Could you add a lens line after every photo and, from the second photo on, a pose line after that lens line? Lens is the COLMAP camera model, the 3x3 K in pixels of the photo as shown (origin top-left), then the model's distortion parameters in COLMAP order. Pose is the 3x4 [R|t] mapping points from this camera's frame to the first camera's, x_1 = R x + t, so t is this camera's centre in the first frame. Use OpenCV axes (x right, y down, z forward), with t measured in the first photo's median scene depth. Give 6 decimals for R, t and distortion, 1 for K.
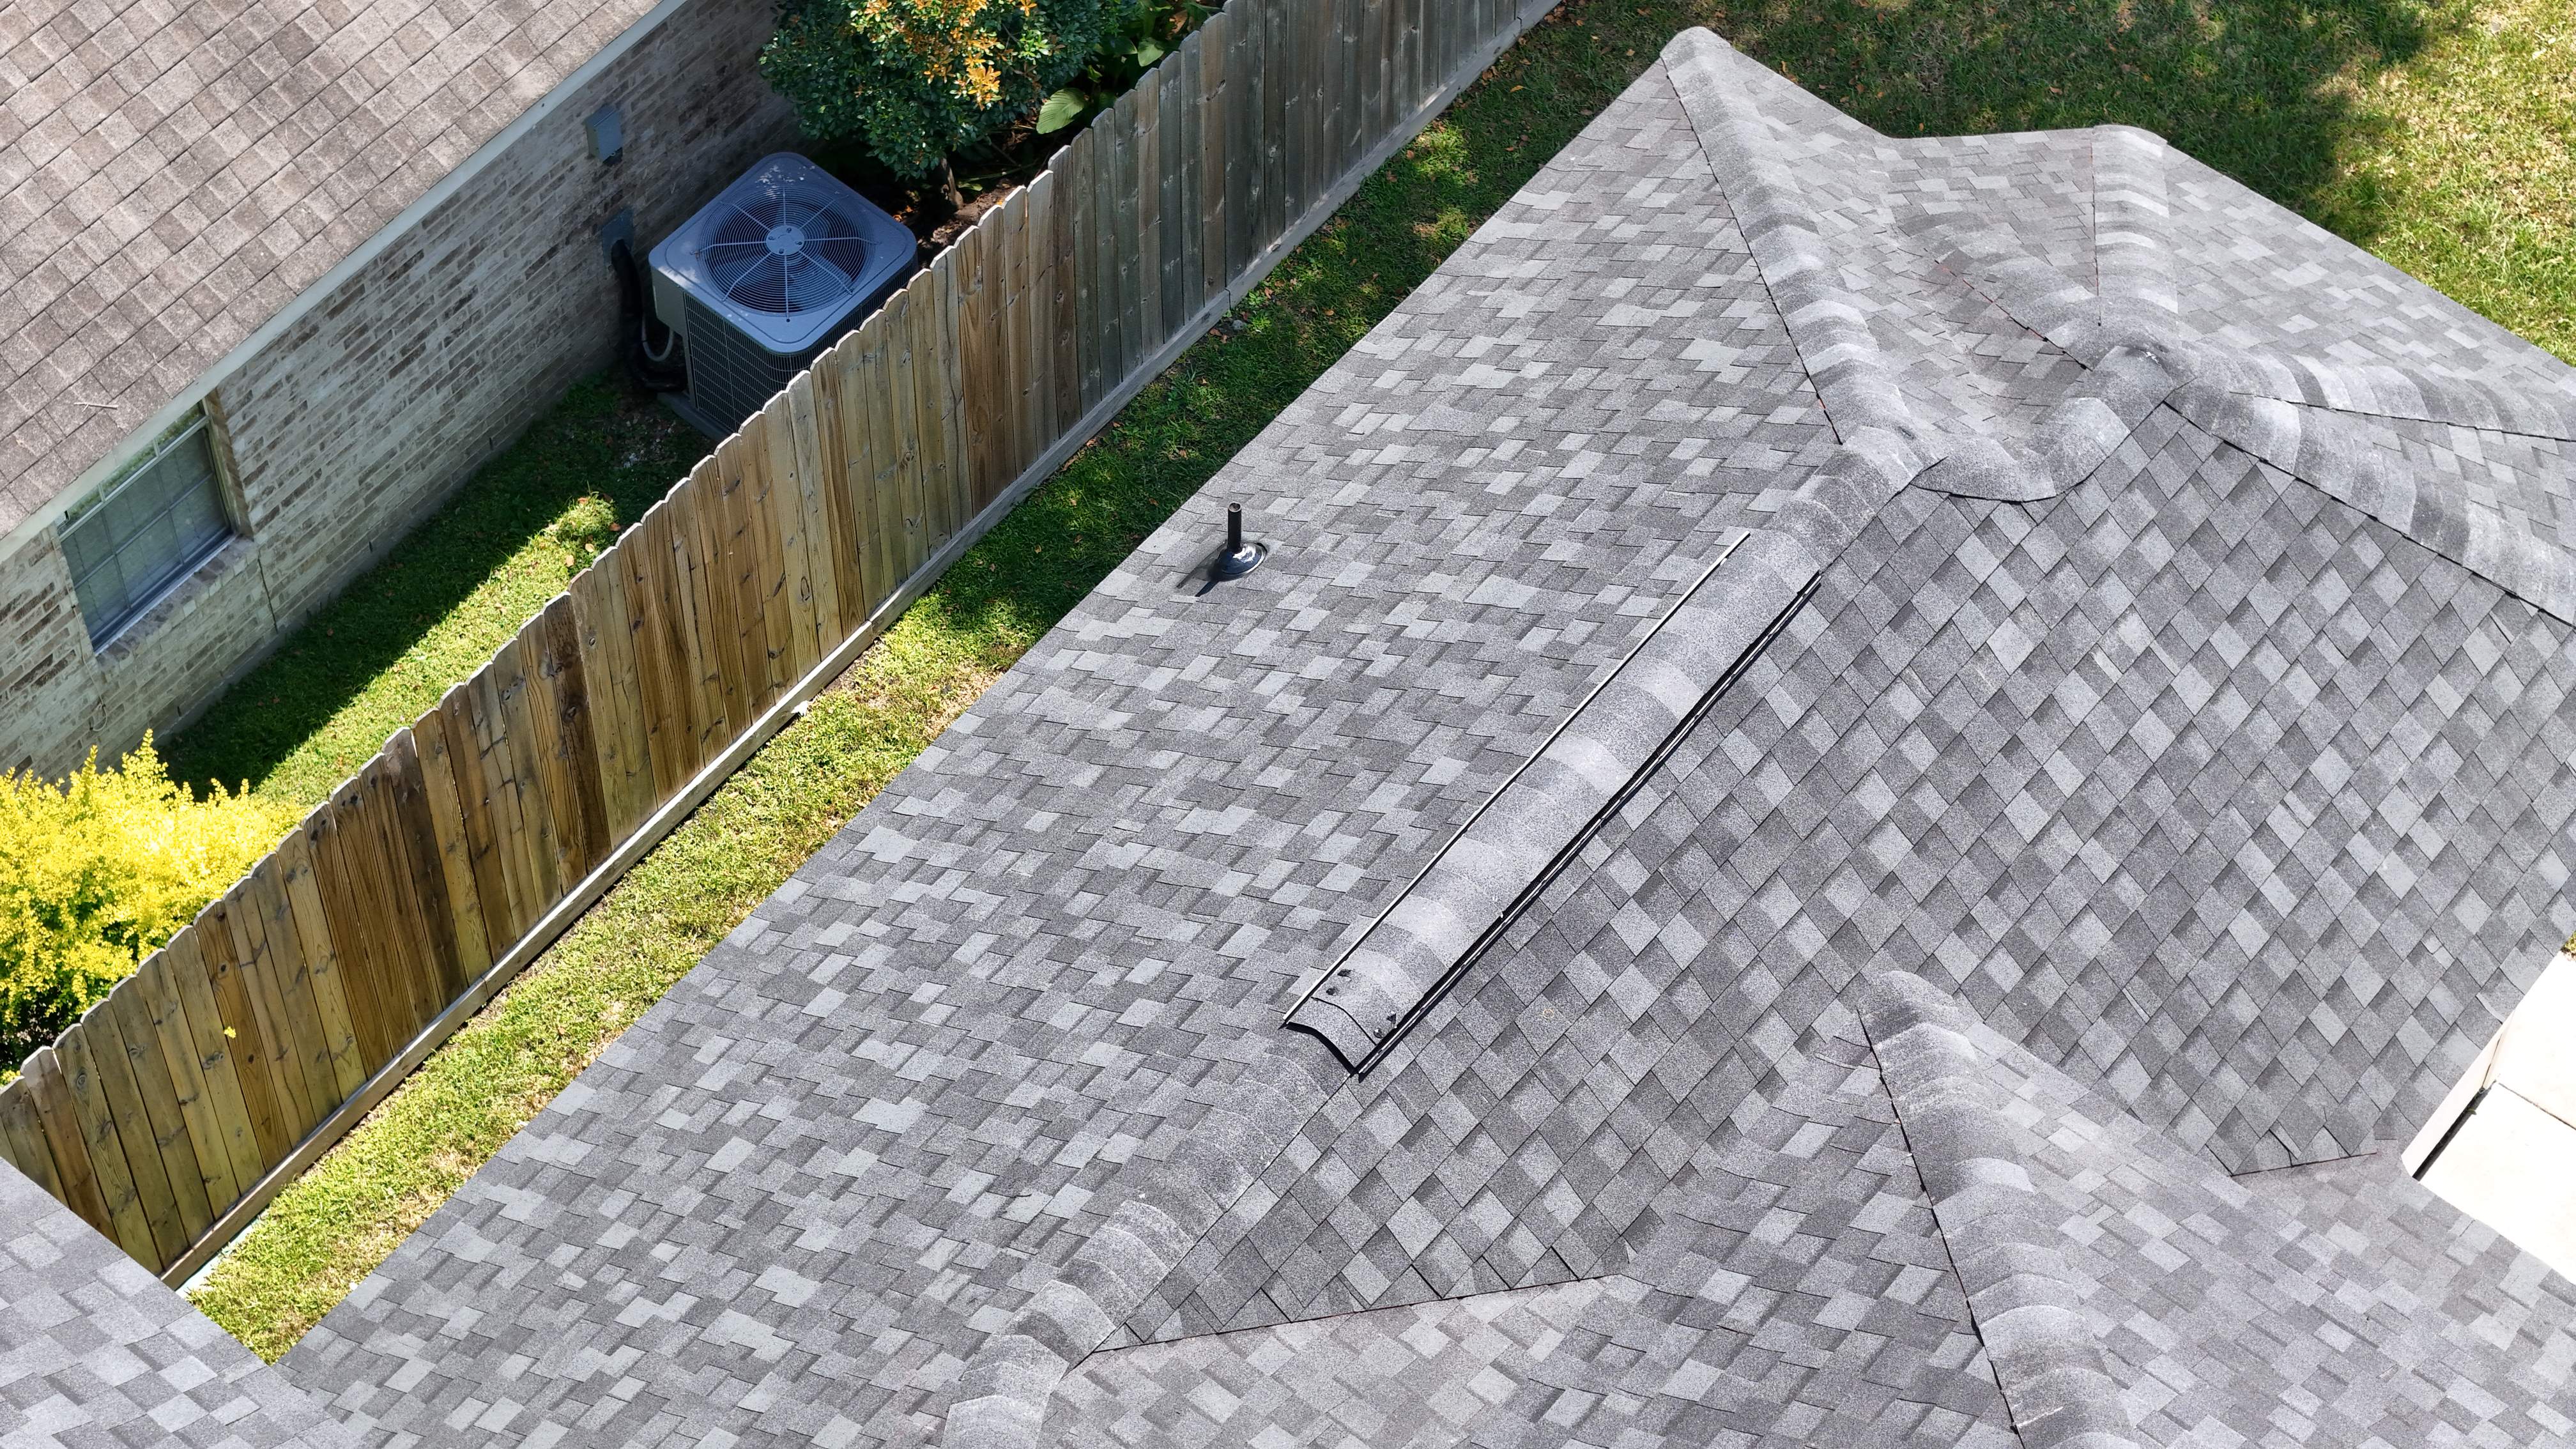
lens RADIAL K [[5099.7, 0, 1350.1], [0, 5099.7, 744.6], [0, 0, 1]] dist [-0.132579, 0.000000]
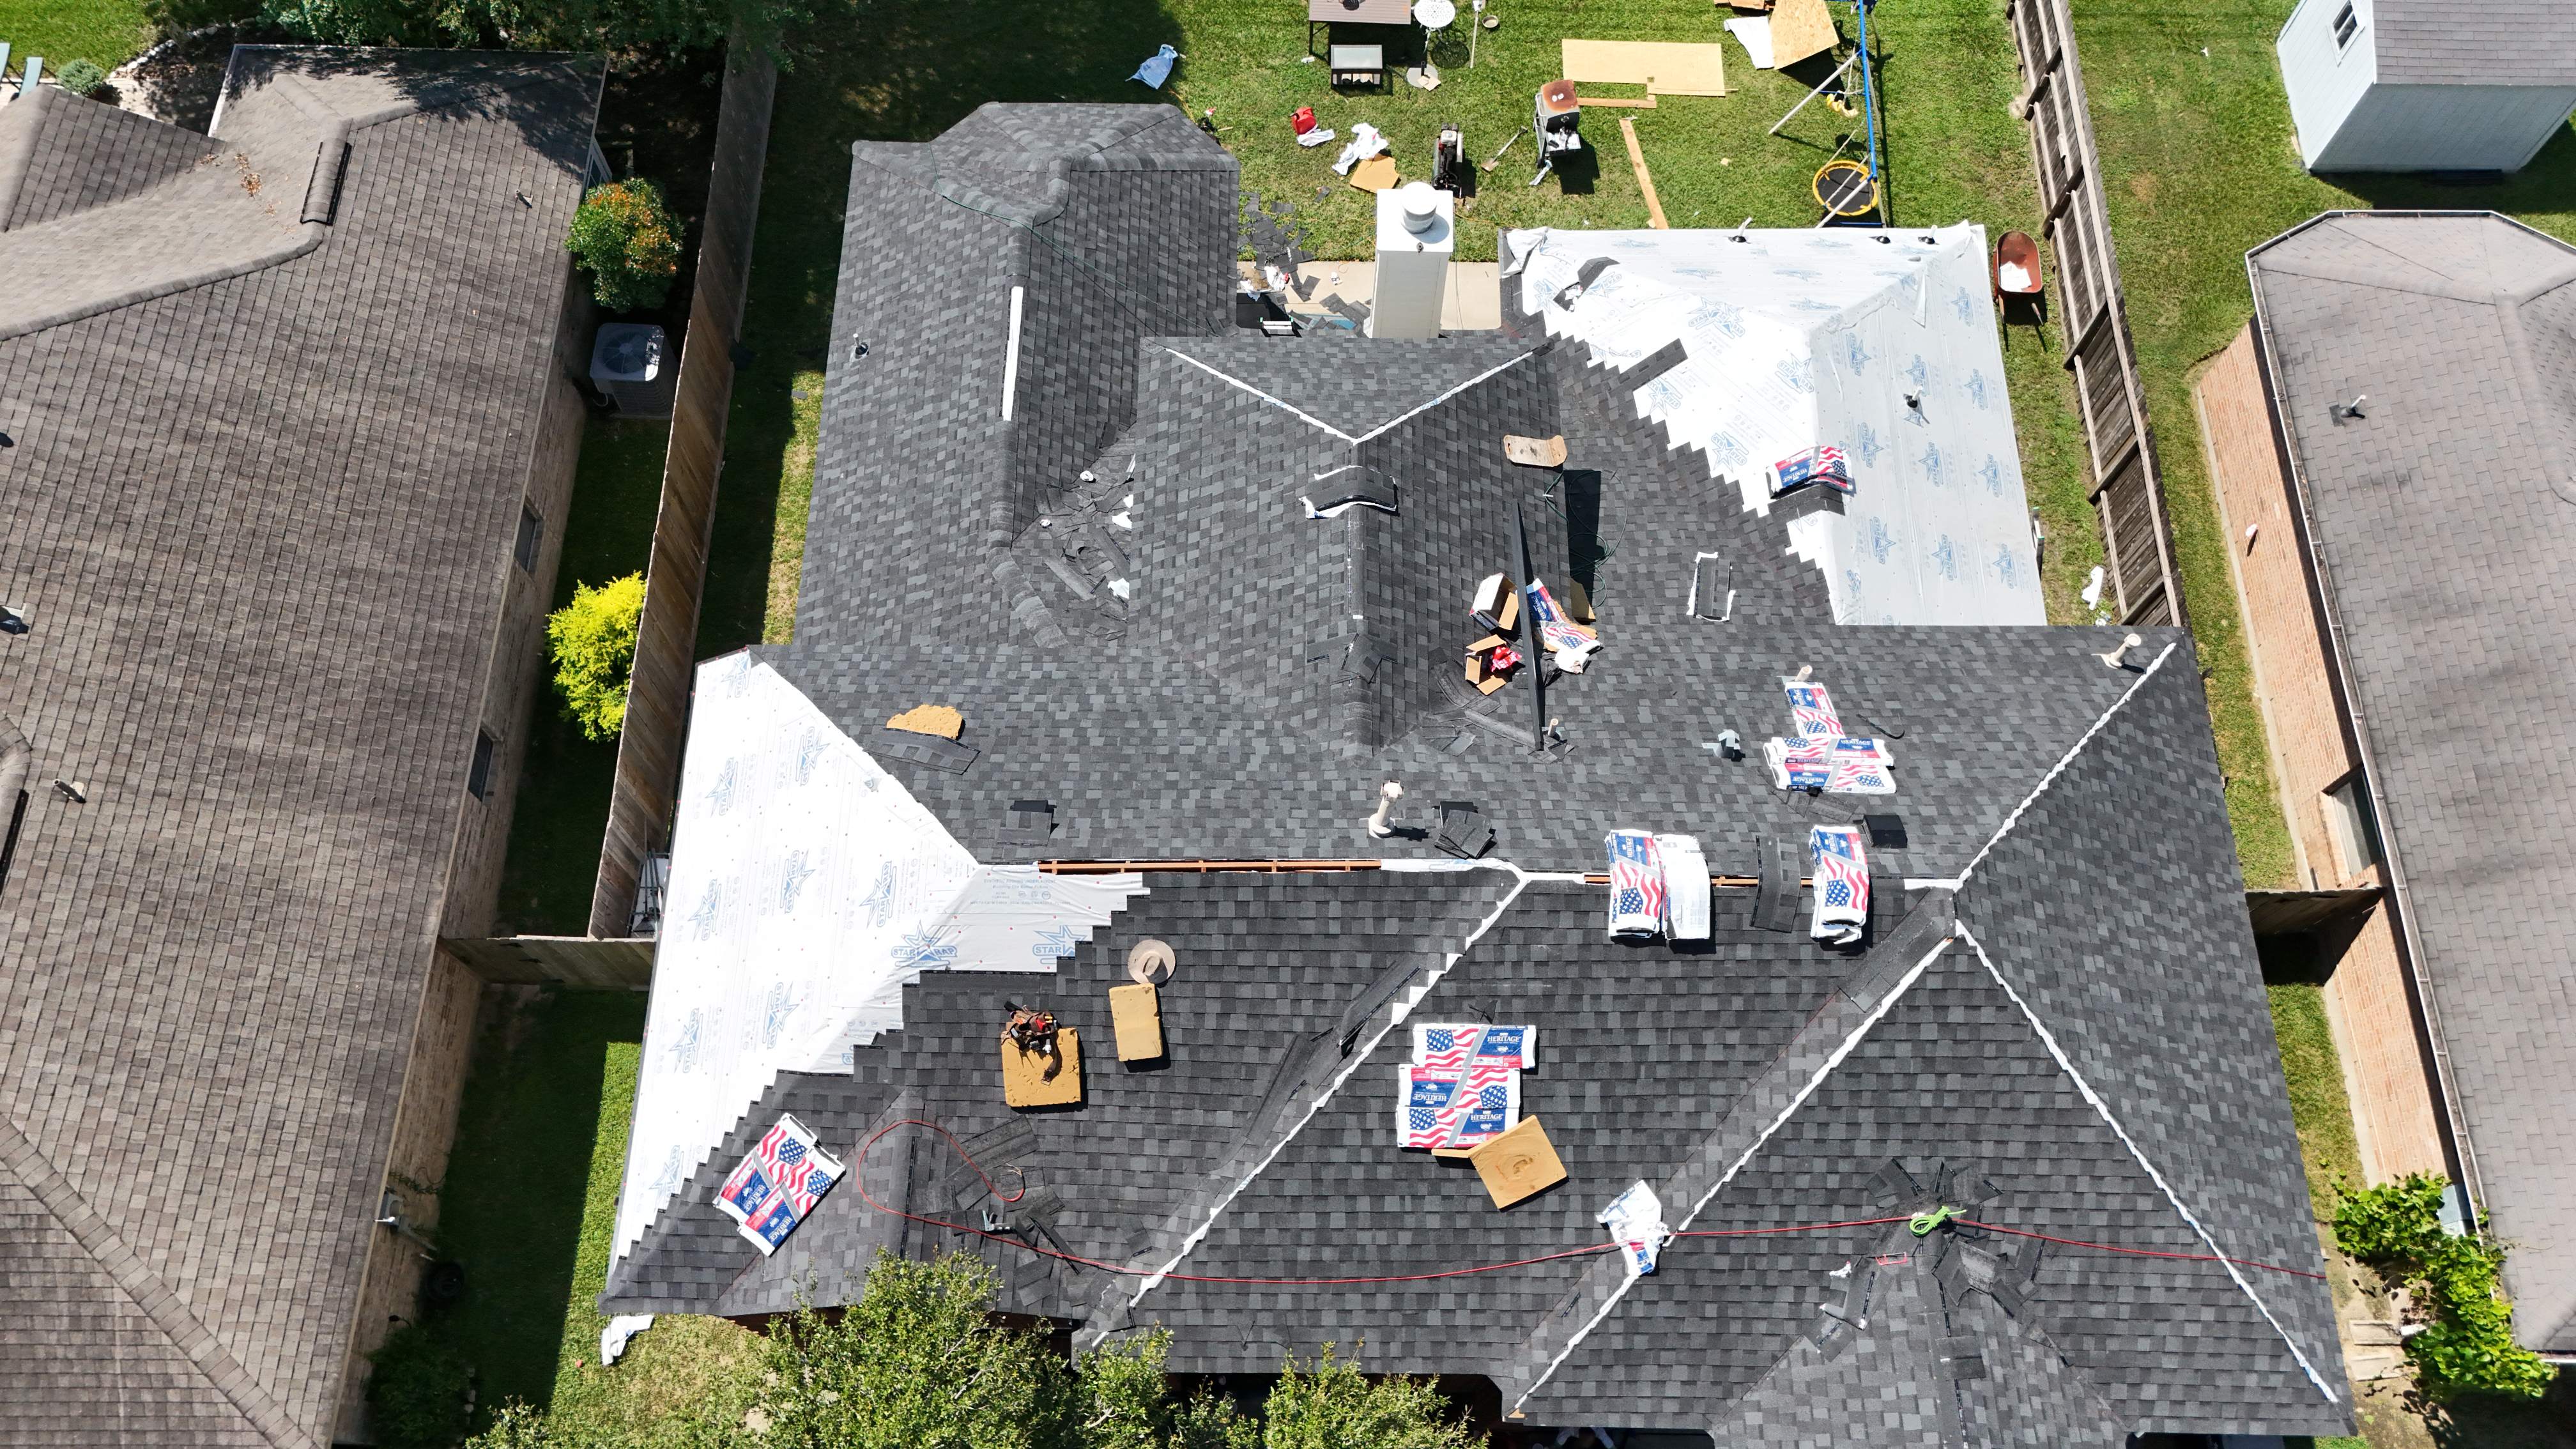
lens RADIAL K [[1894.3, 0, 1283.7], [0, 1894.3, 719.5], [0, 0, 1]] dist [0.068026, -0.064093]
pose [[0.787747, -0.566692, 0.241484, -0.253572], [0.497931, 0.816585, 0.291982, -0.067733], [-0.362656, -0.109766, 0.925436, -0.311709]]
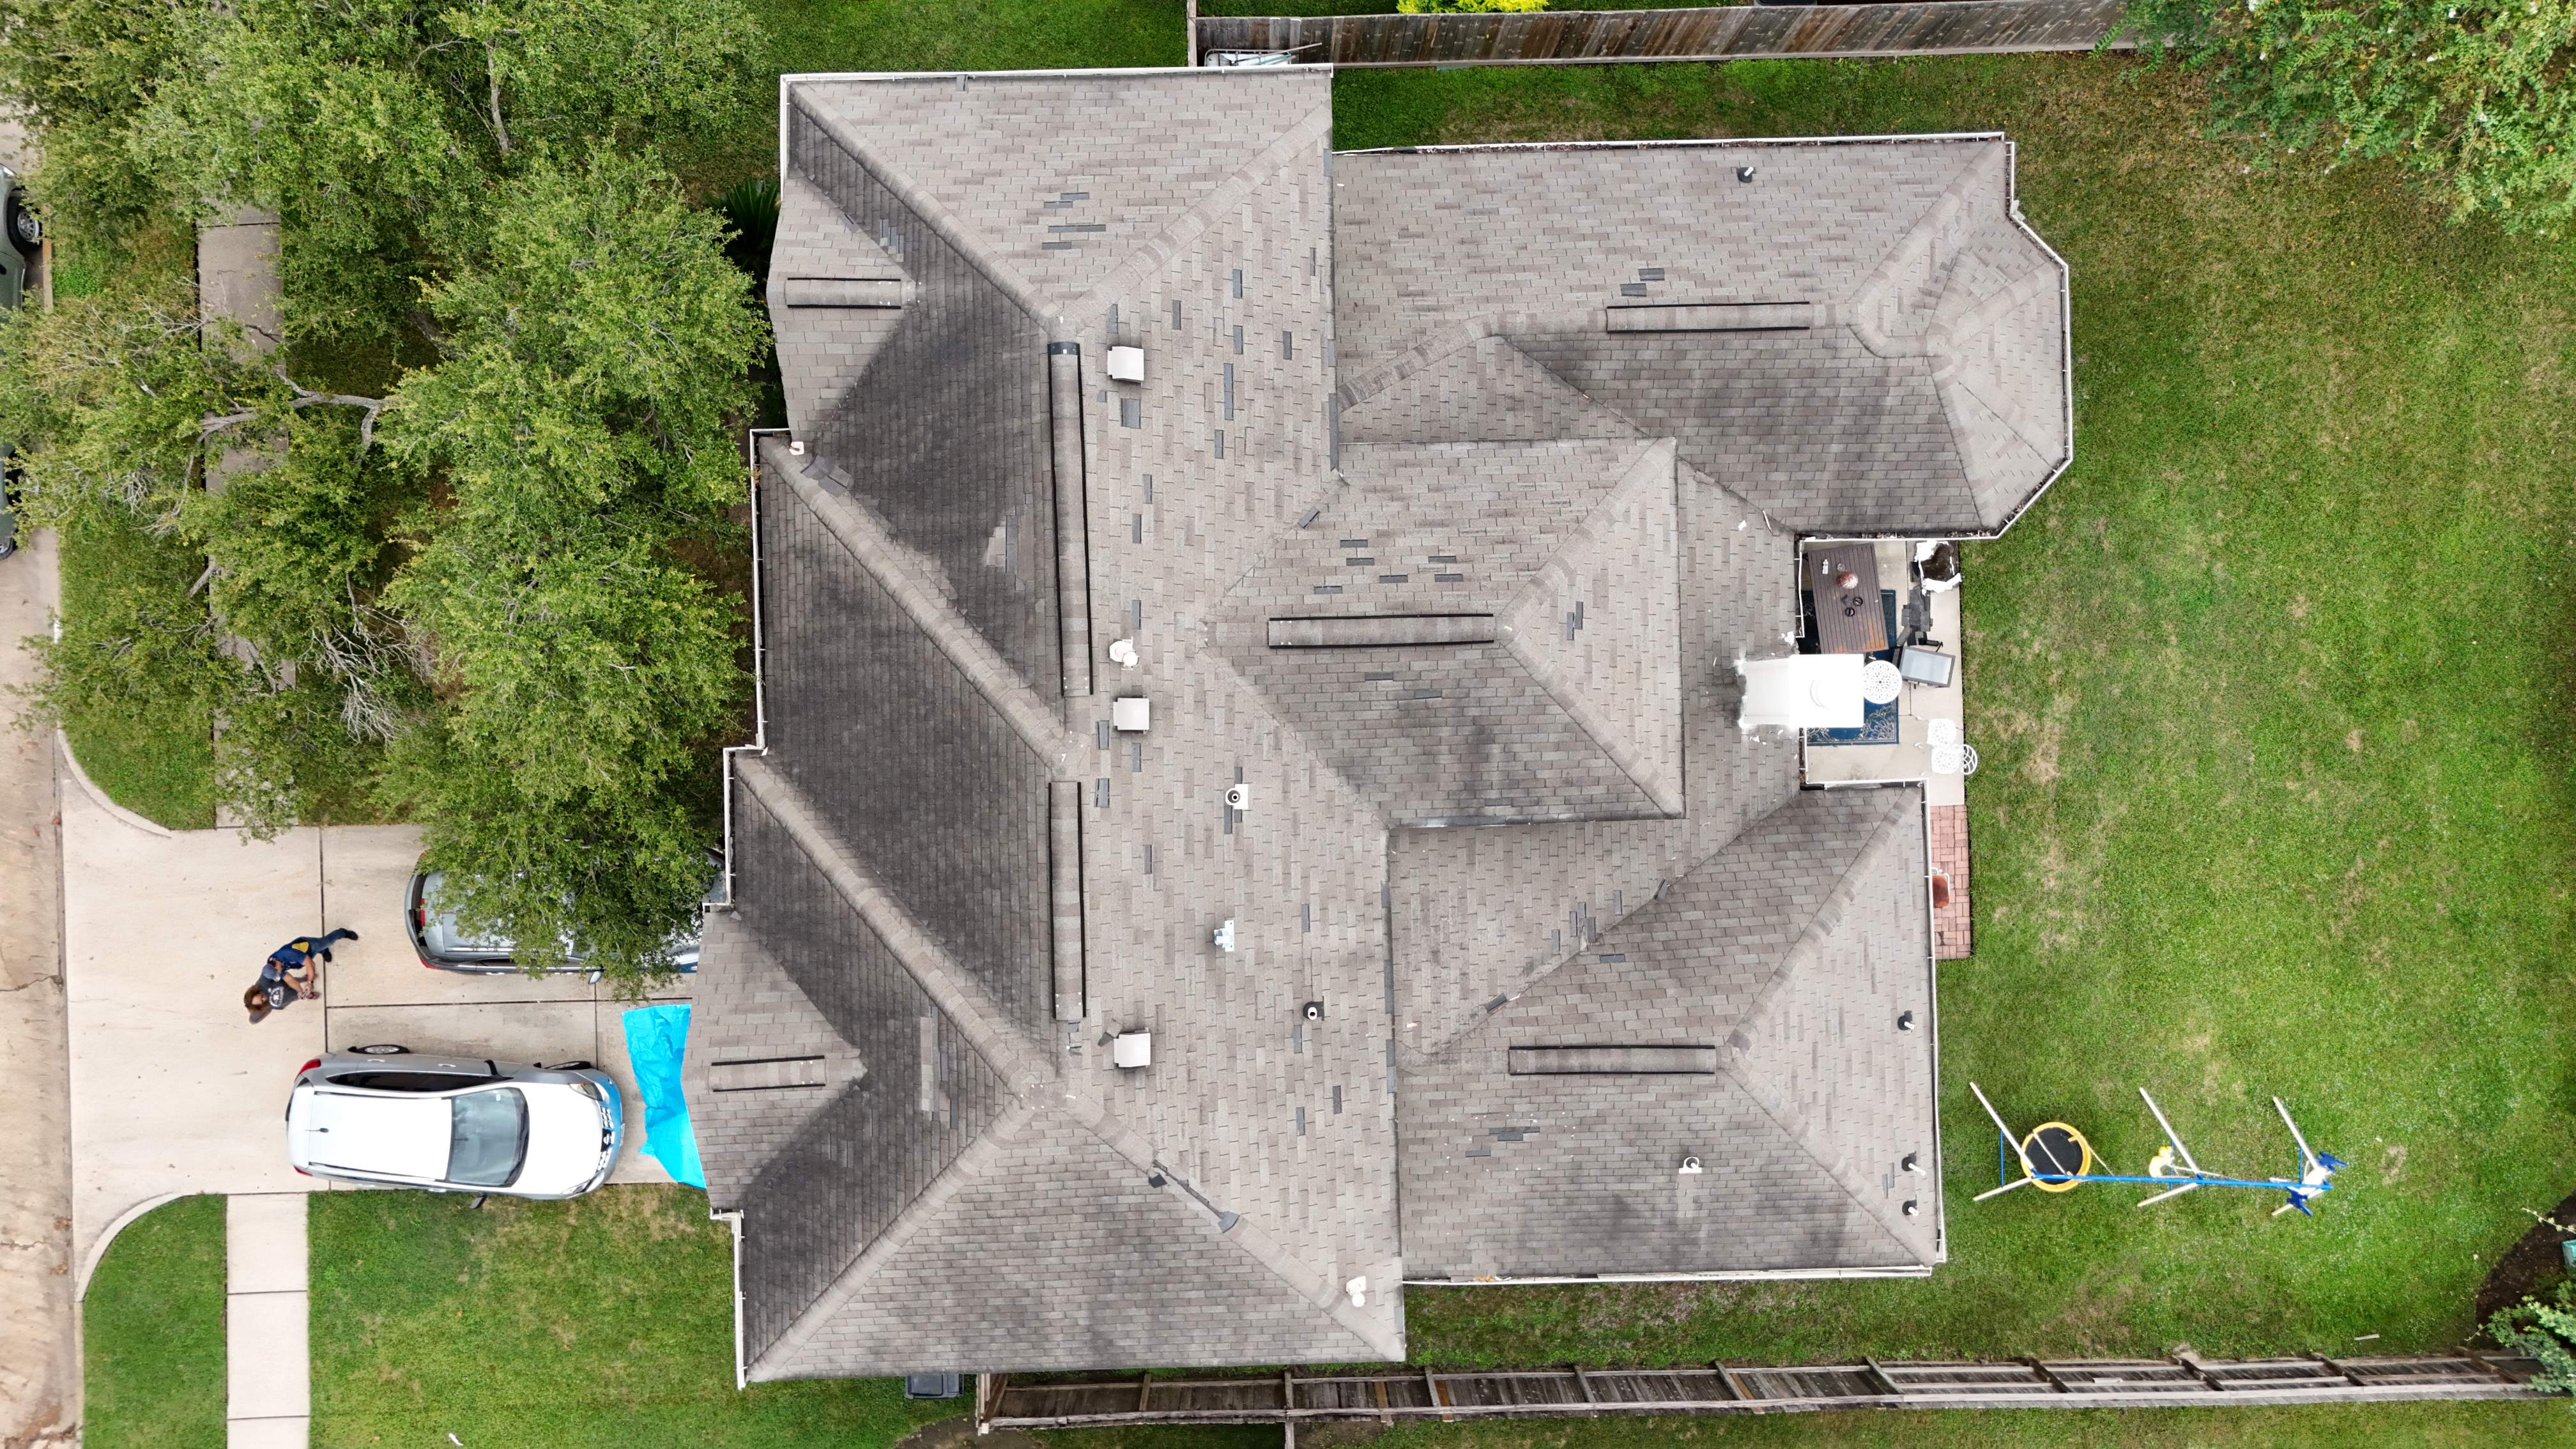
lens RADIAL K [[1894.3, 0, 1284.3], [0, 1894.3, 719.5], [0, 0, 1]] dist [0.068026, -0.064093]
pose [[0.640458, 0.767985, -0.003445, 0.069249], [-0.619906, 0.519606, 0.587985, -0.435684], [0.453353, -0.374444, 0.808865, -0.374743]]
